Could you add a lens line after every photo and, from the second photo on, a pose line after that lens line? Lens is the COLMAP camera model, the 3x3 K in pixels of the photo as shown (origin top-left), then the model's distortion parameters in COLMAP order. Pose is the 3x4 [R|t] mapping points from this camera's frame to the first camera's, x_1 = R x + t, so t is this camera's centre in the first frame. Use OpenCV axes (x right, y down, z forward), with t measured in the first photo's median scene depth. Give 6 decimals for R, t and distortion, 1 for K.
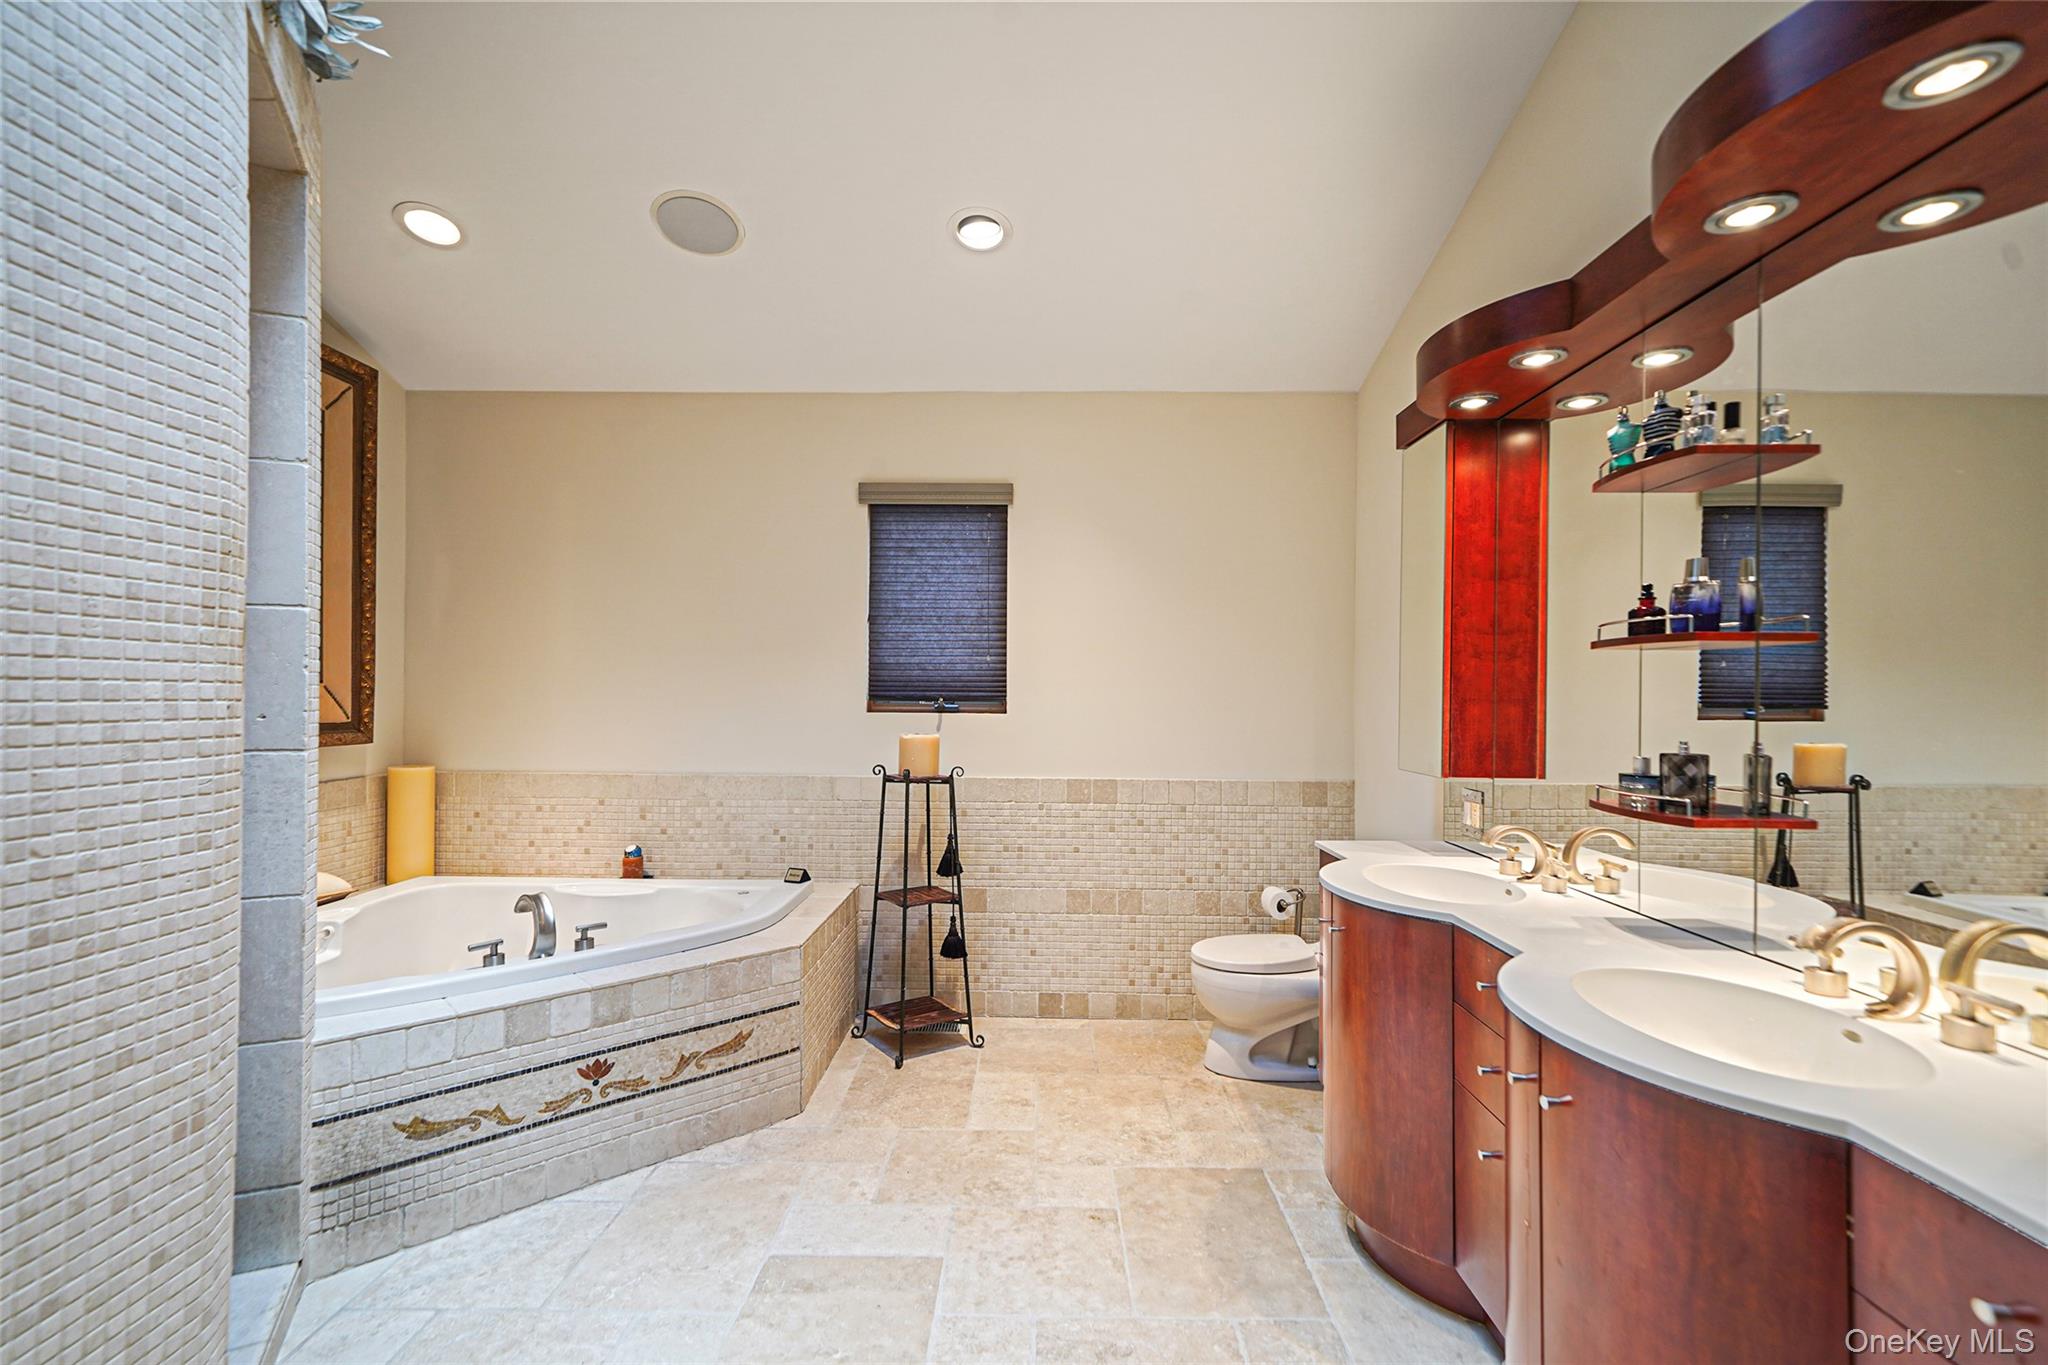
lens RADIAL K [[947.8, 0, 1047.6], [0, 947.8, 694.9], [0, 0, 1]] dist [0.007751, 0.002861]
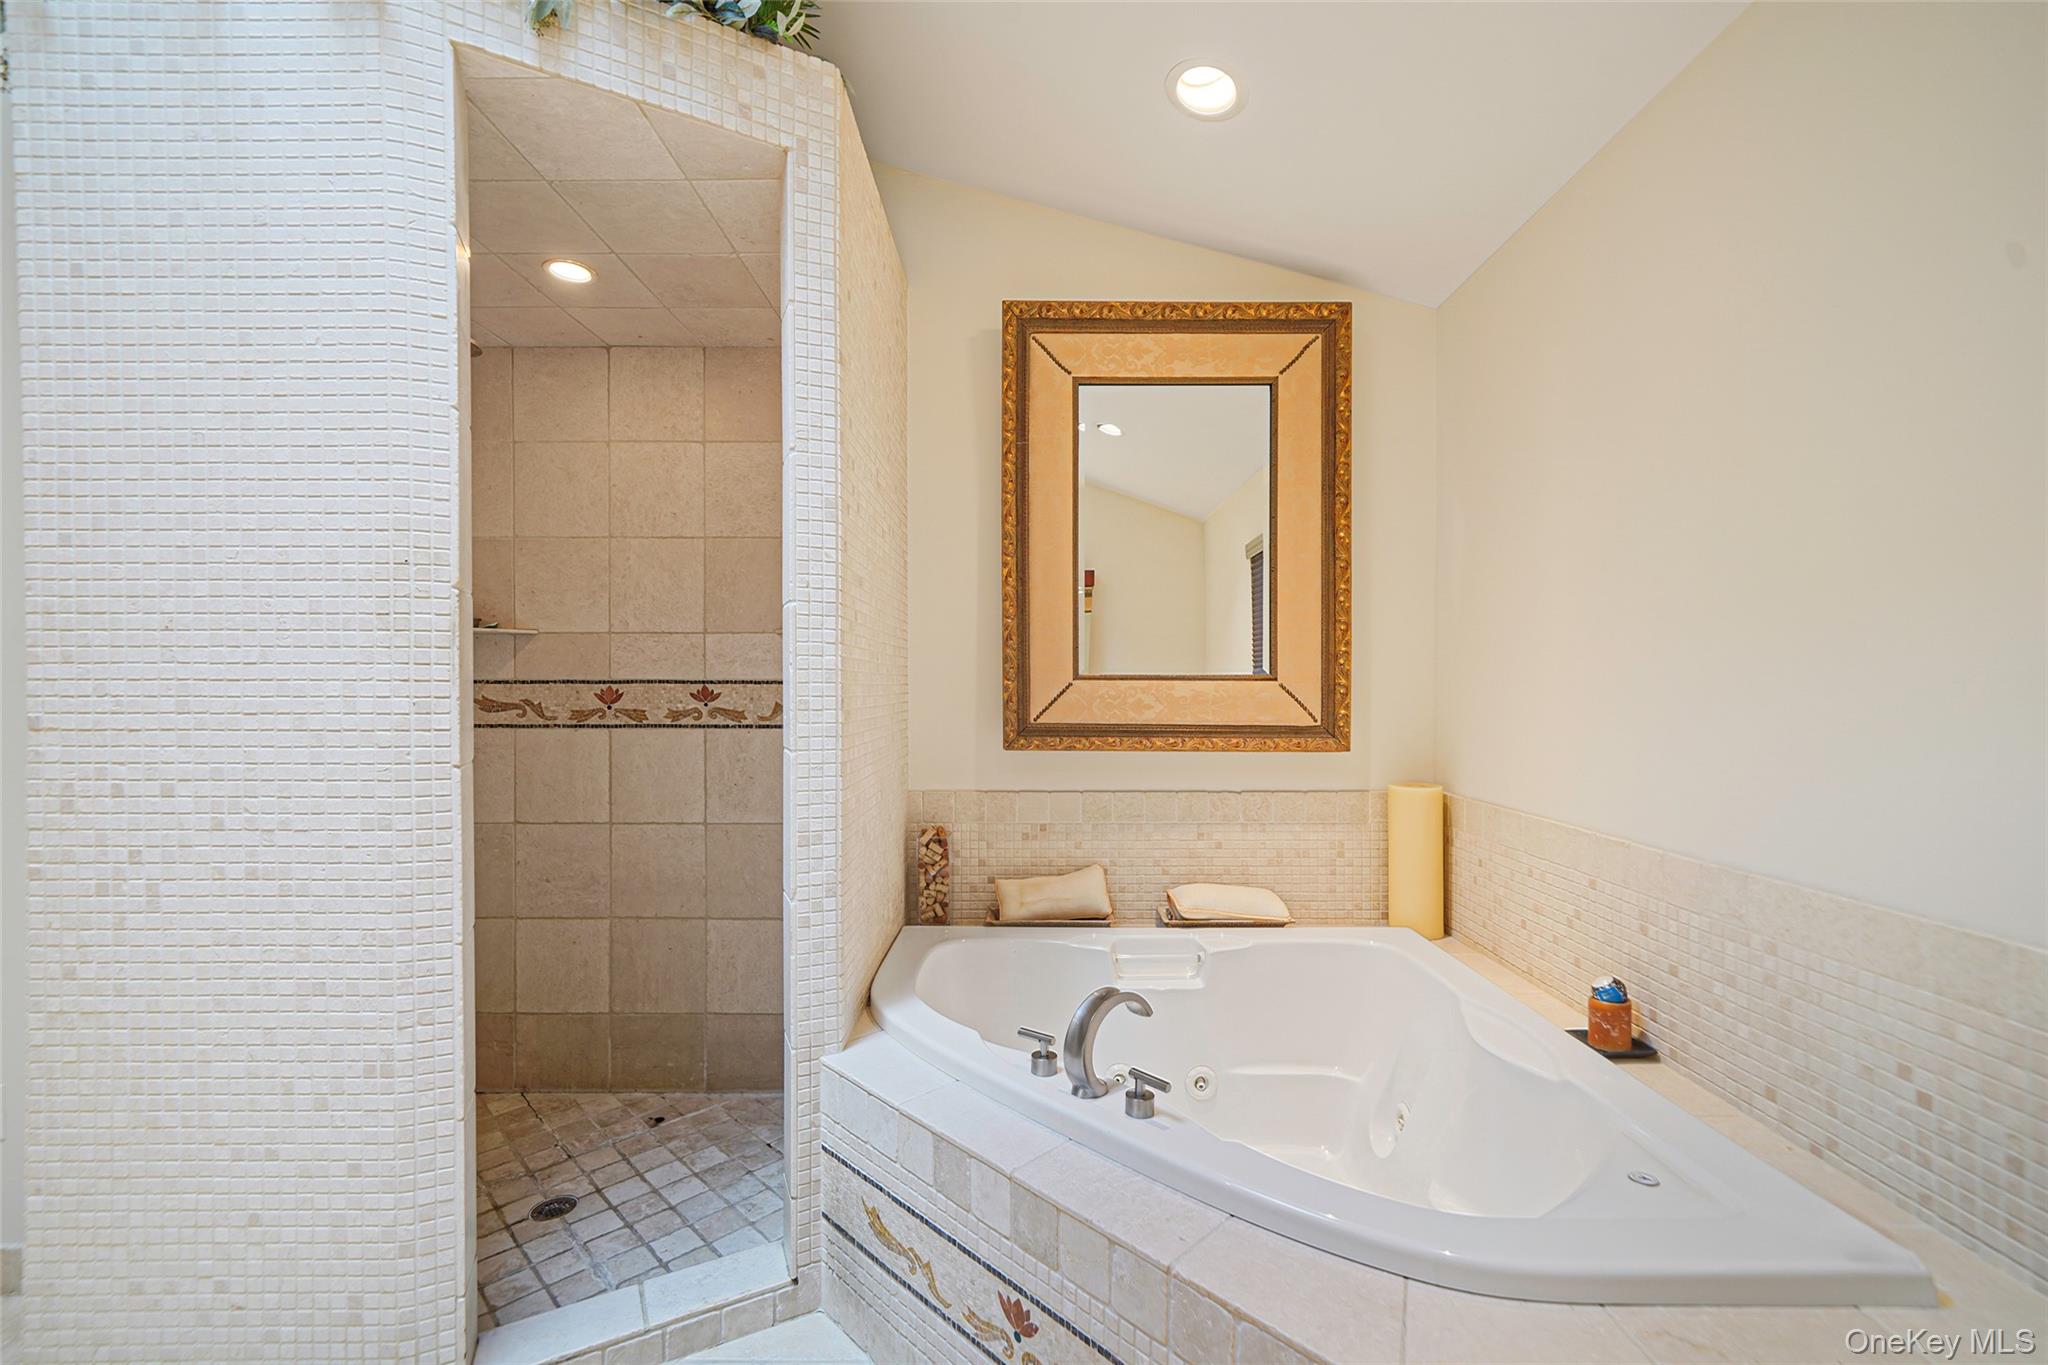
lens RADIAL K [[869.3, 0, 1026.9], [0, 869.3, 693.8], [0, 0, 1]] dist [-0.000012, 0.003024]
pose [[-0.009390, -0.000927, -0.999955, 0.058732], [-0.000430, 0.999999, -0.000923, 0.000814], [0.999956, 0.000421, -0.009390, 0.776660]]
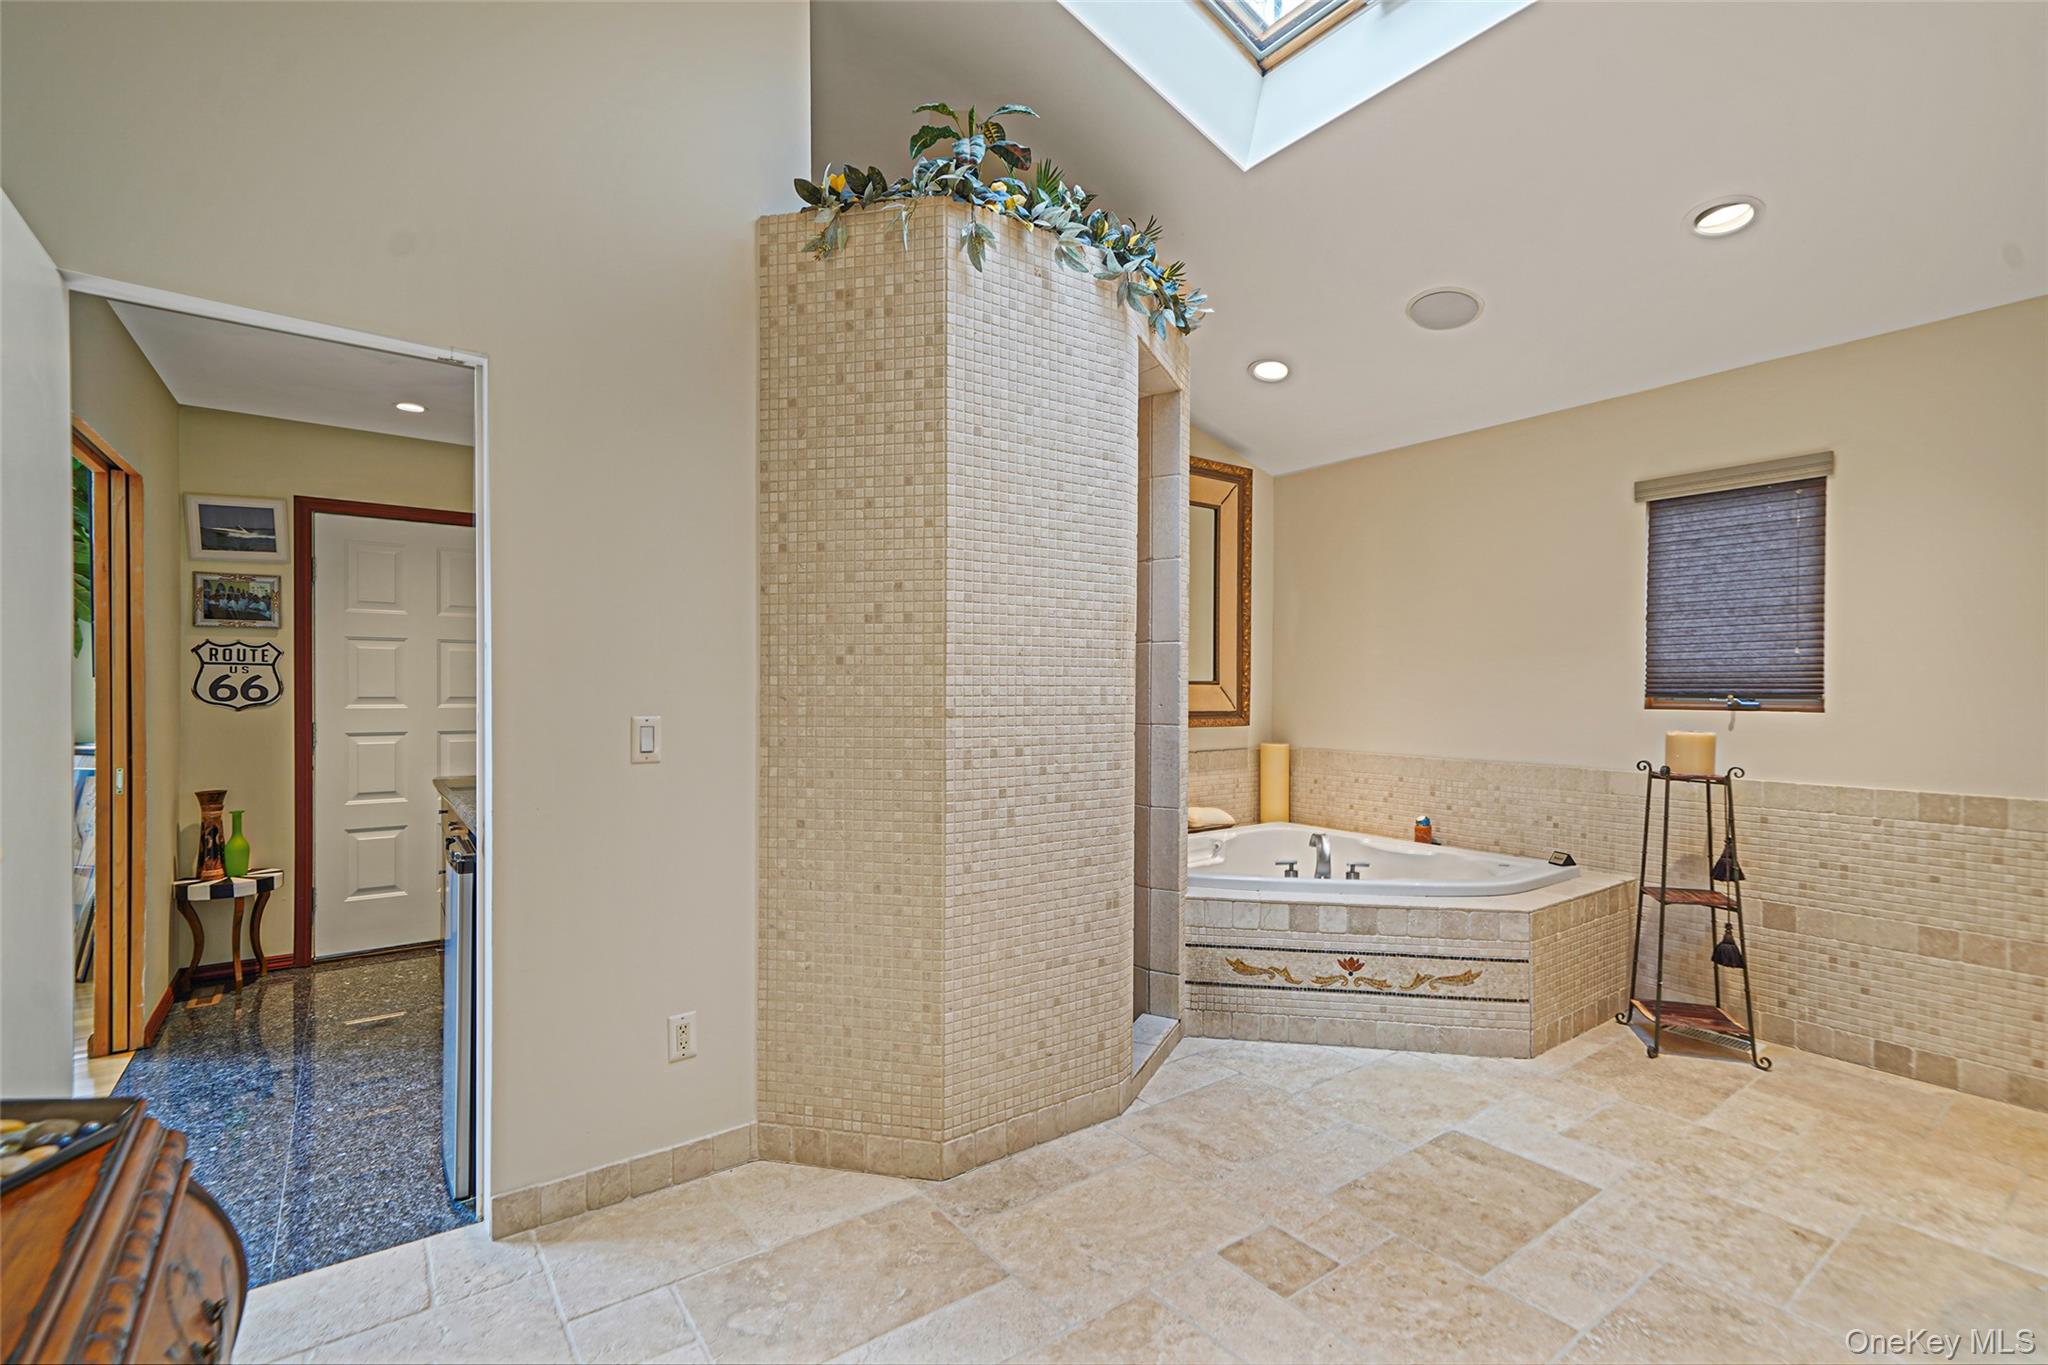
lens RADIAL K [[947.8, 0, 1015.8], [0, 947.8, 693.8], [0, 0, 1]] dist [0.007751, 0.002861]
pose [[0.592311, -0.000047, -0.805710, 0.265620], [0.001845, 0.999997, 0.001298, -0.000294], [0.805708, -0.002255, 0.592309, -0.157522]]
